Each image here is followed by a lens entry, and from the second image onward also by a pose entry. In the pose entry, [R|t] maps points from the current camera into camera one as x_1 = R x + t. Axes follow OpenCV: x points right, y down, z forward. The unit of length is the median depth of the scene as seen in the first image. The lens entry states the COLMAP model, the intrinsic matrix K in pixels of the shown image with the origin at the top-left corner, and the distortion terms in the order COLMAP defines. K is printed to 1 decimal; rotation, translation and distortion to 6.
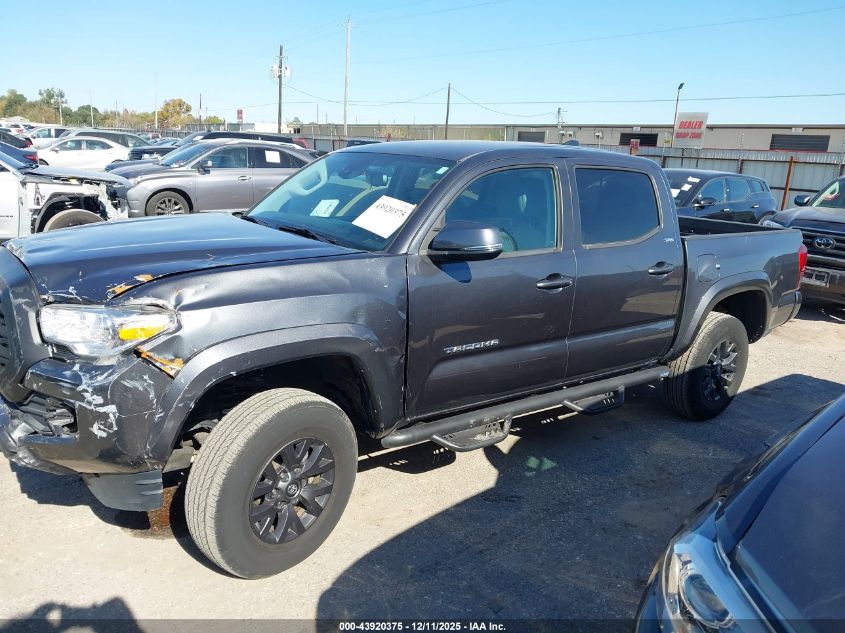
lens RADIAL K [[663.8, 0, 400.6], [0, 663.8, 315.4], [0, 0, 1]] dist [-0.005011, -0.006210]
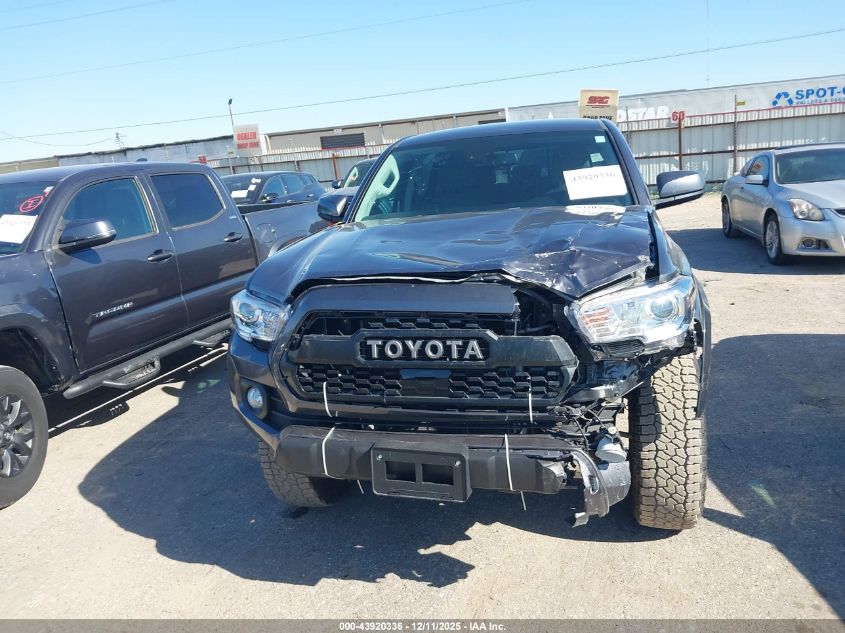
lens RADIAL K [[628.6, 0, 424.8], [0, 628.6, 320.8], [0, 0, 1]] dist [0.004015, -0.002290]
pose [[0.785645, -0.266381, 0.558393, -0.092983], [0.267665, 0.960067, 0.081402, 0.104766], [-0.557779, 0.085509, 0.825573, -0.347770]]
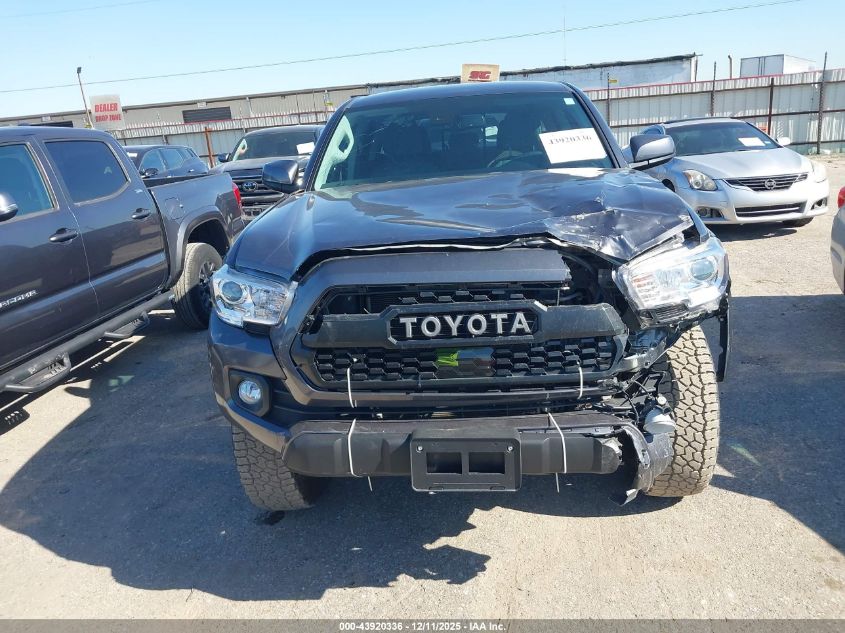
lens RADIAL K [[639.3, 0, 424.8], [0, 639.3, 313.9], [0, 0, 1]] dist [-0.000454, -0.001242]
pose [[0.660959, -0.311382, 0.682769, -0.145945], [0.288420, 0.945372, 0.151937, 0.082655], [-0.692782, 0.096501, 0.714662, -0.237322]]
